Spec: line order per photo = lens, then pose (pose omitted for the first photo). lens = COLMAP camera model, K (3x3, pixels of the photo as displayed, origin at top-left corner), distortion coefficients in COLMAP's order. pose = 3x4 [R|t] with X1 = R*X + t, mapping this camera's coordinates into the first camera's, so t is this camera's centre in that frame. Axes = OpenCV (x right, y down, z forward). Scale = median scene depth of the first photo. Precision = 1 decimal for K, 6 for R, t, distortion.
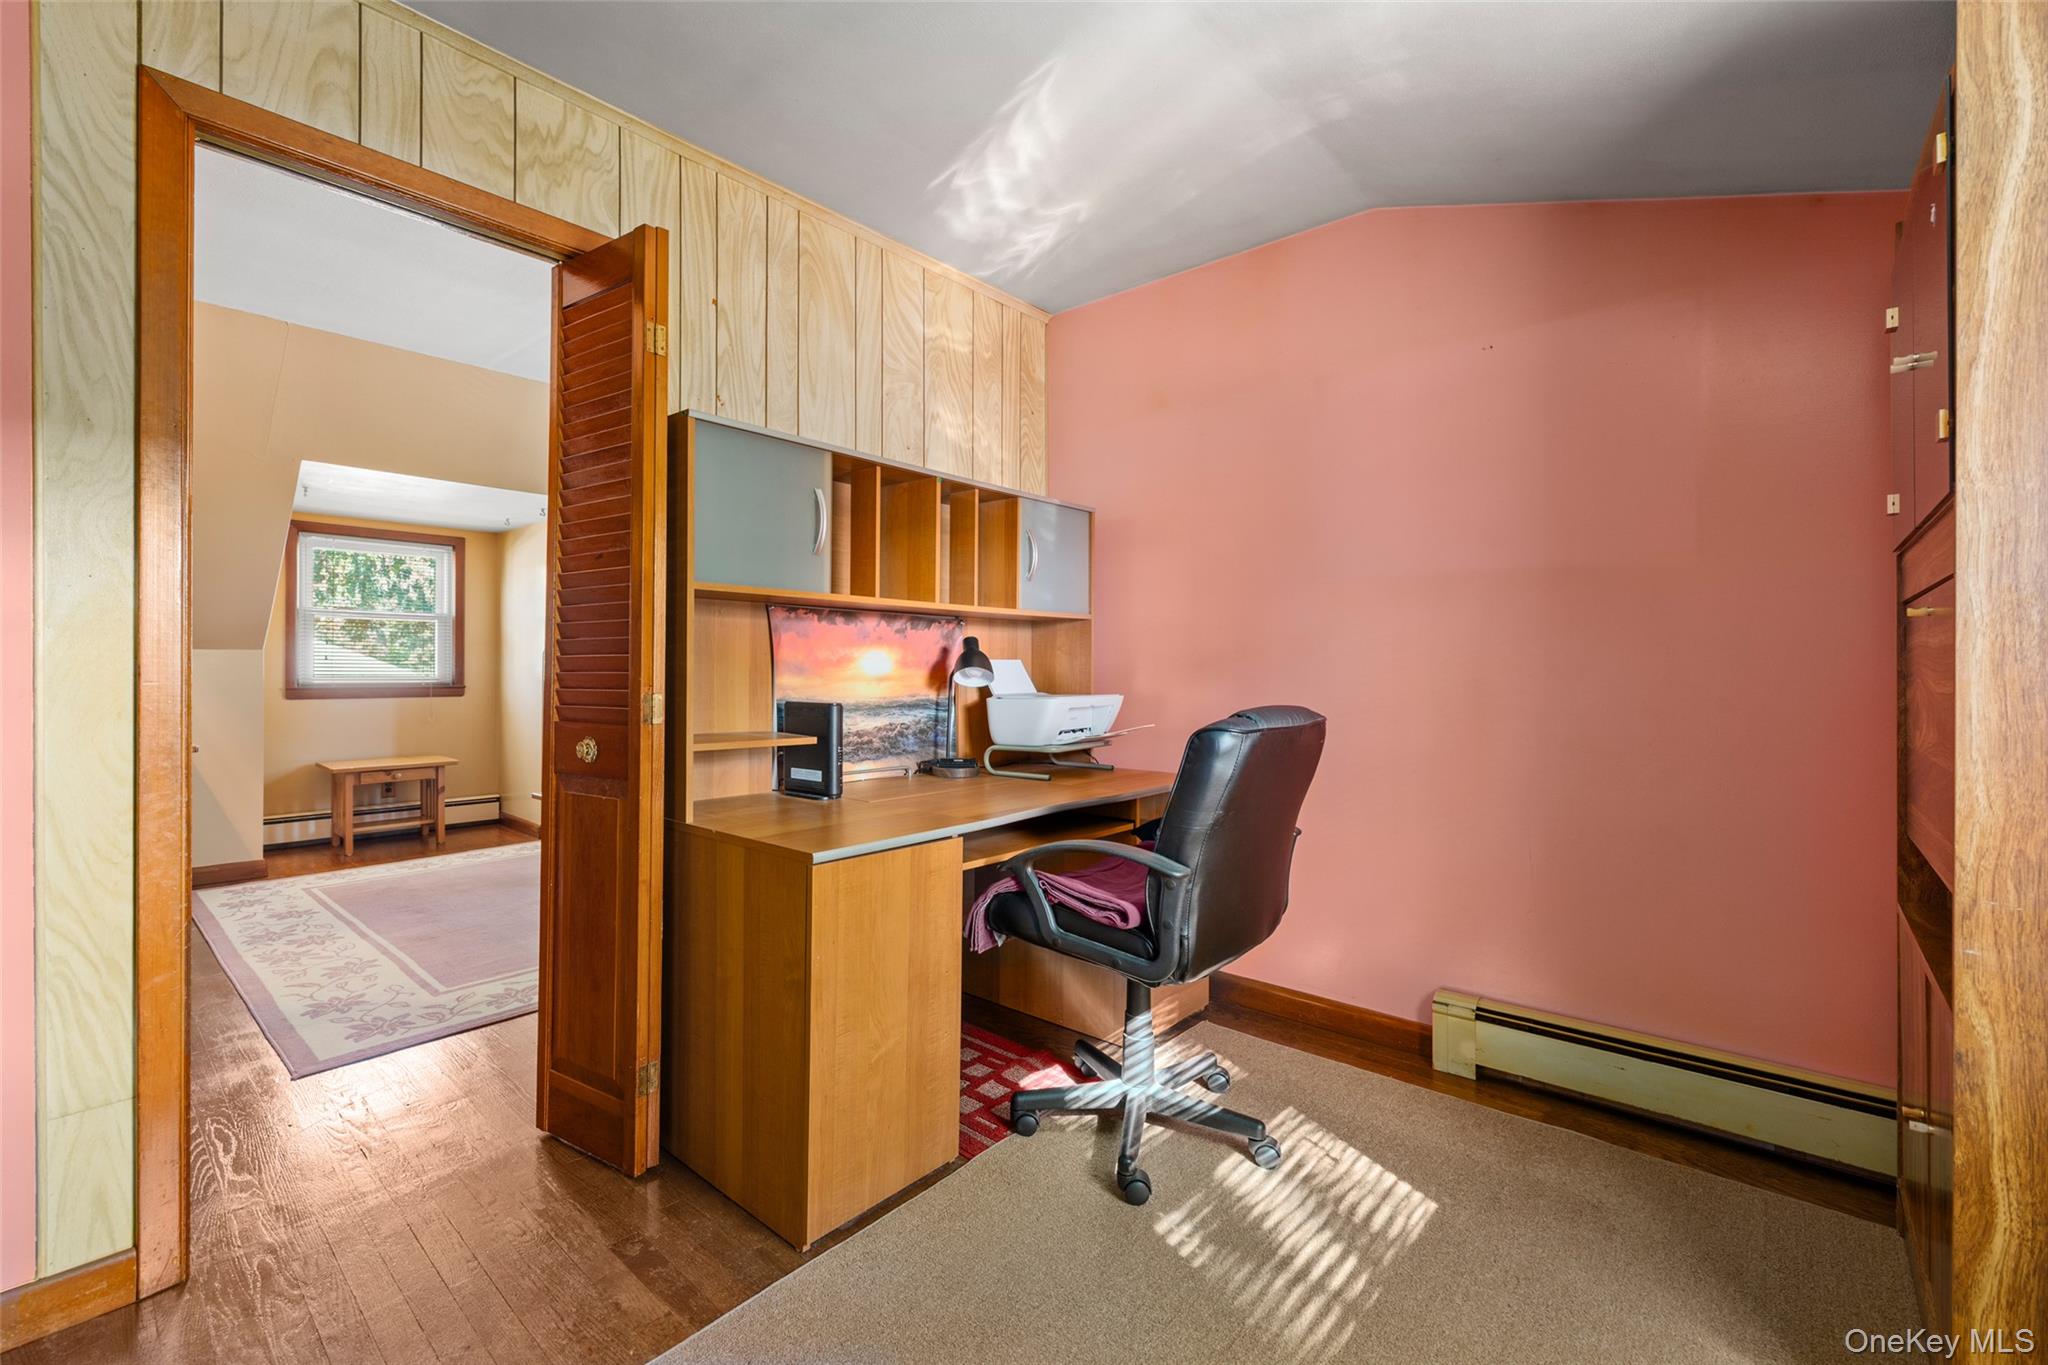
lens RADIAL K [[885.9, 0, 1024.4], [0, 885.9, 665.9], [0, 0, 1]] dist [0.008081, -0.000349]
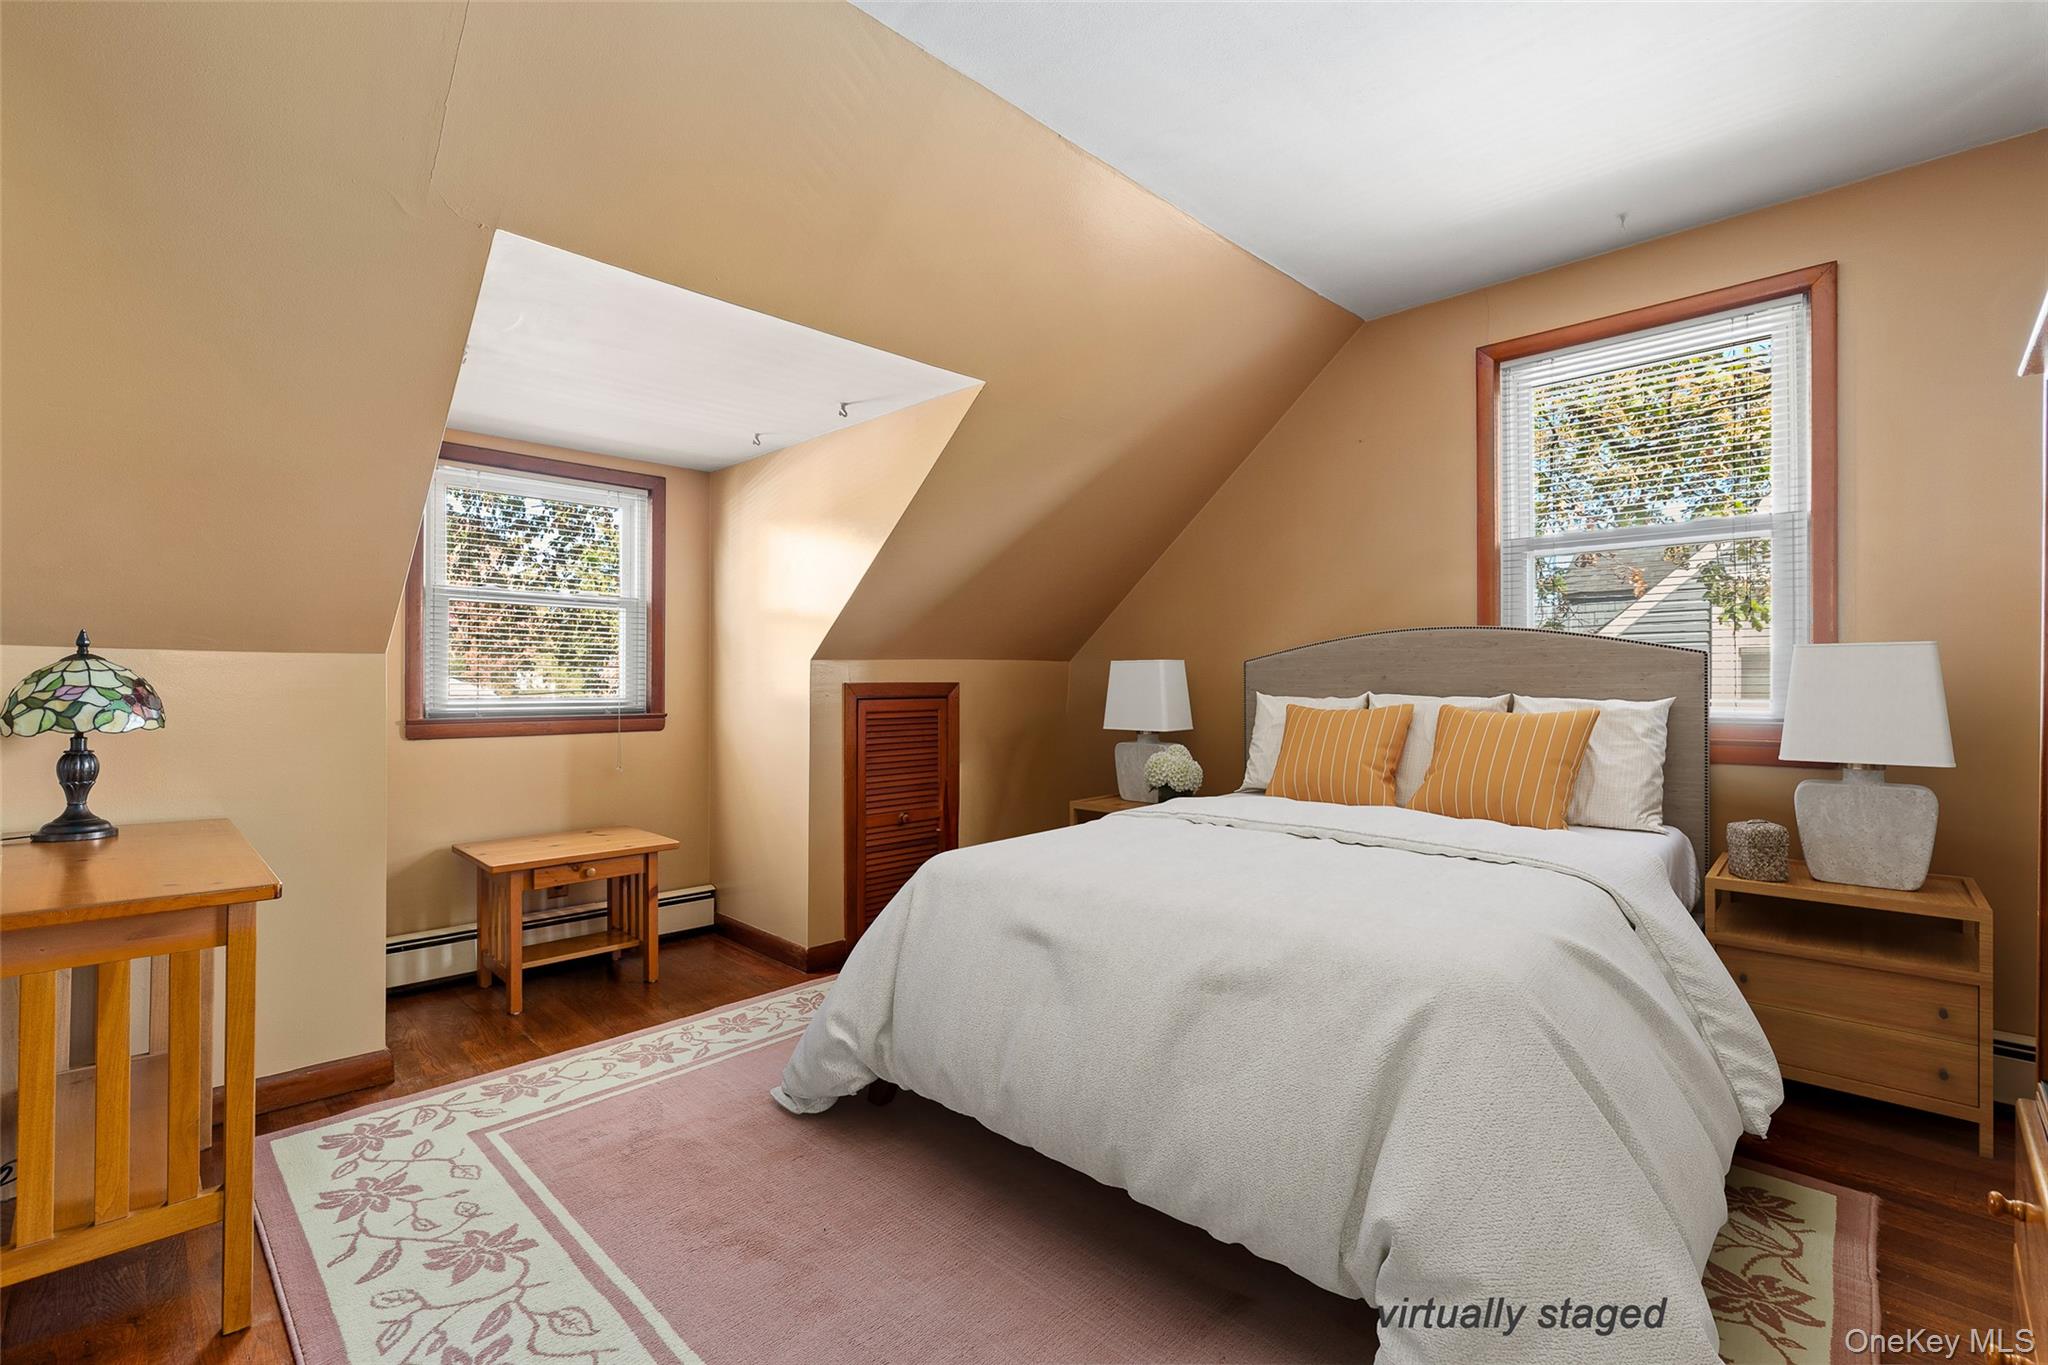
lens RADIAL K [[924.9, 0, 1019.9], [0, 924.9, 679.4], [0, 0, 1]] dist [-0.004704, -0.000797]
pose [[0.998583, 0.001239, -0.053203, -0.387657], [-0.001177, 0.999999, 0.001196, -0.003419], [0.053204, -0.001132, 0.998583, 0.408292]]
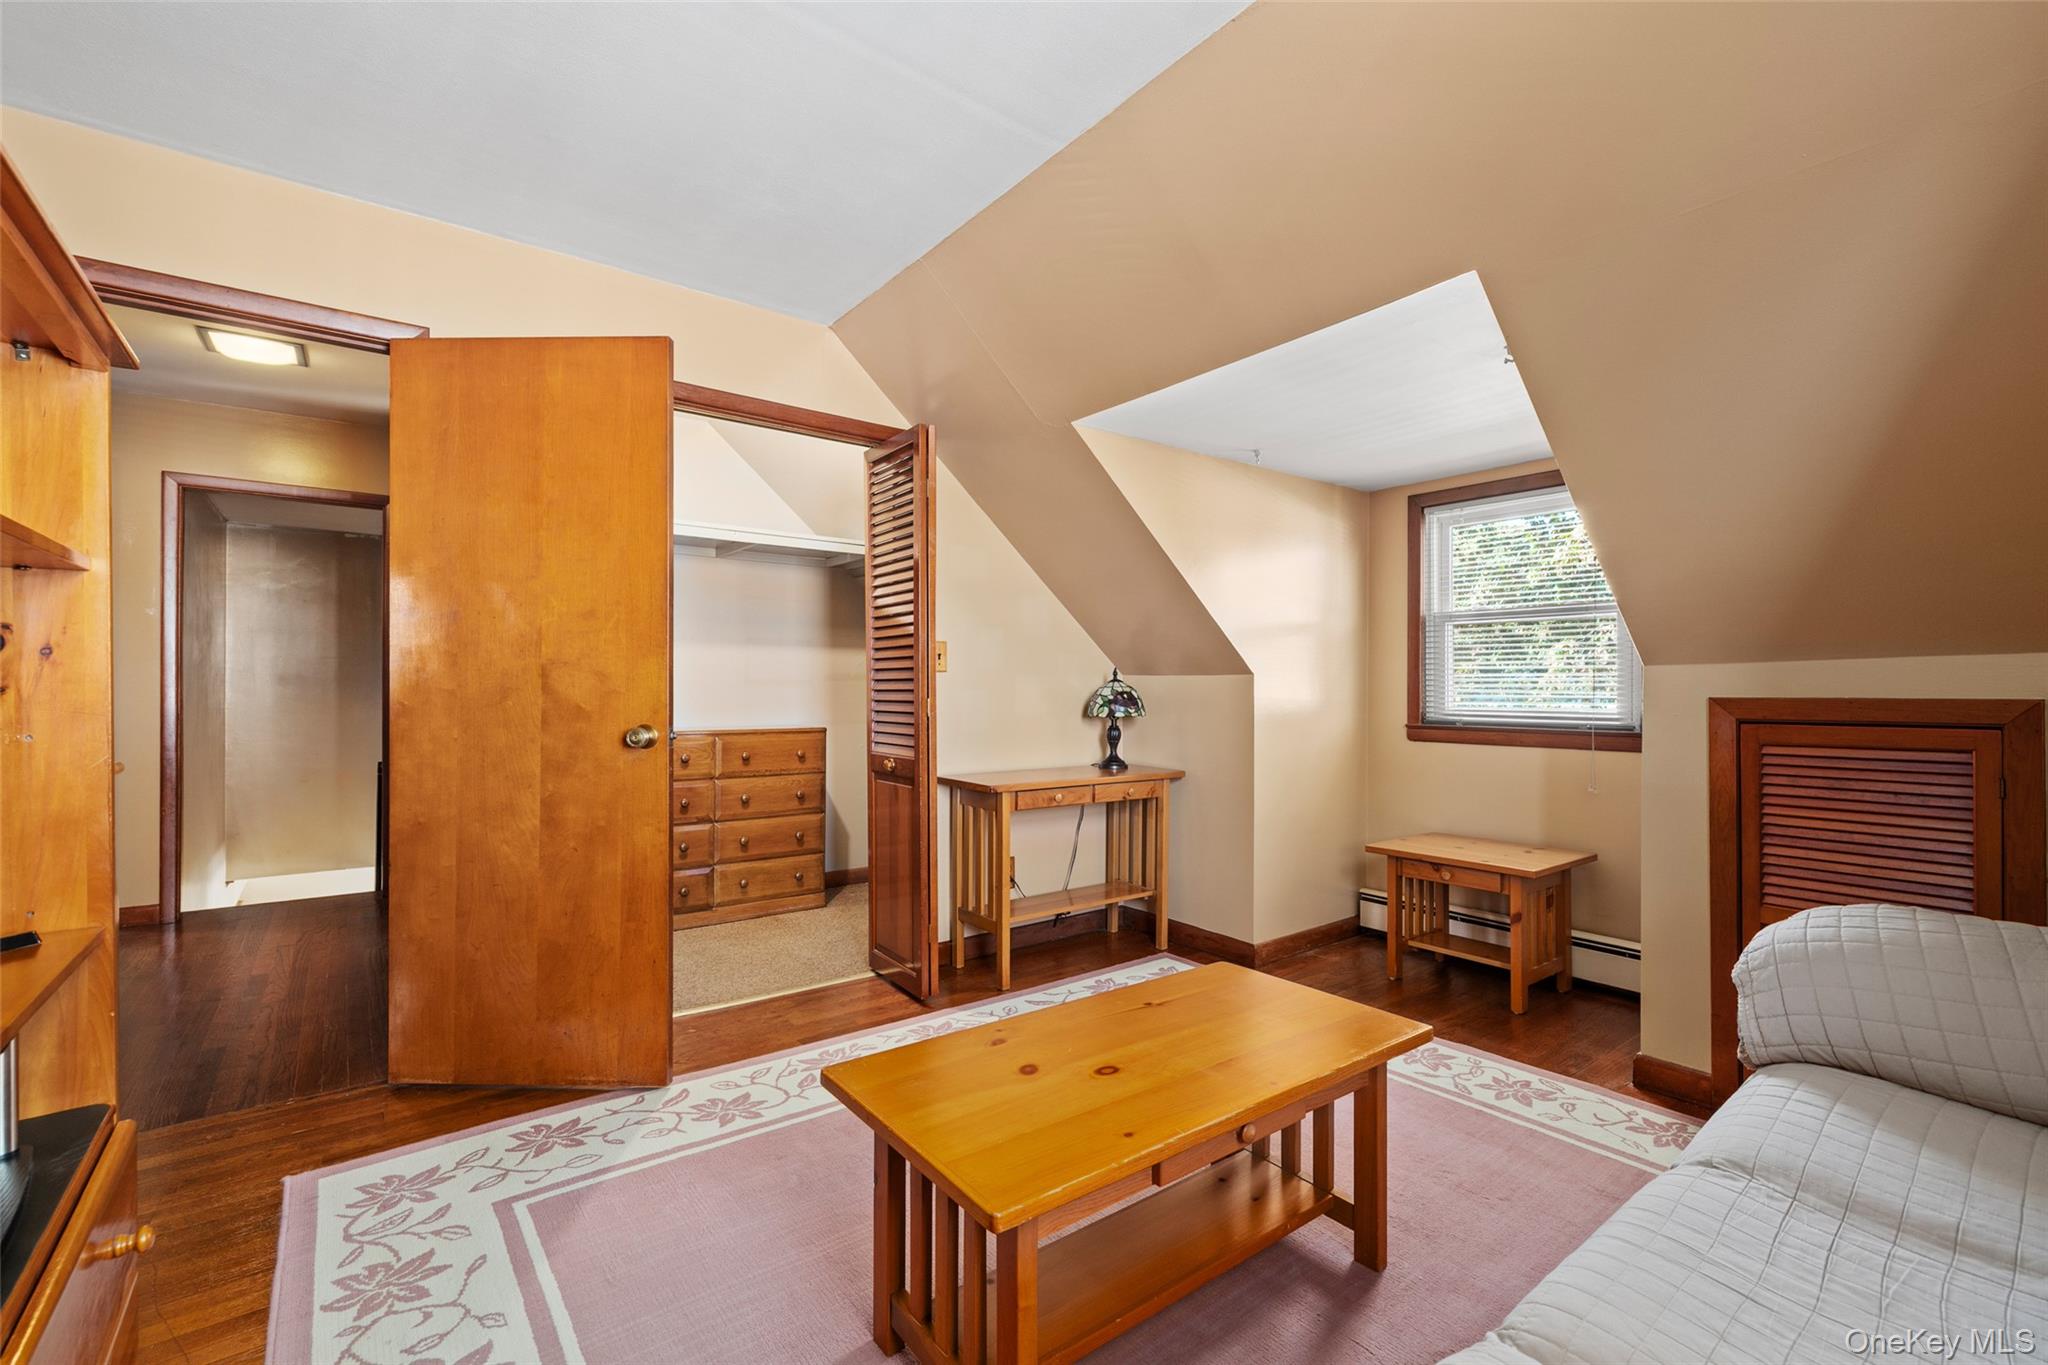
lens RADIAL K [[885.9, 0, 1032.9], [0, 885.9, 680.1], [0, 0, 1]] dist [0.008081, -0.000349]
pose [[-0.192184, -0.013454, -0.981267, -0.049964], [-0.000633, 0.999908, -0.013586, -0.002021], [0.981359, -0.001990, -0.192175, 0.828606]]
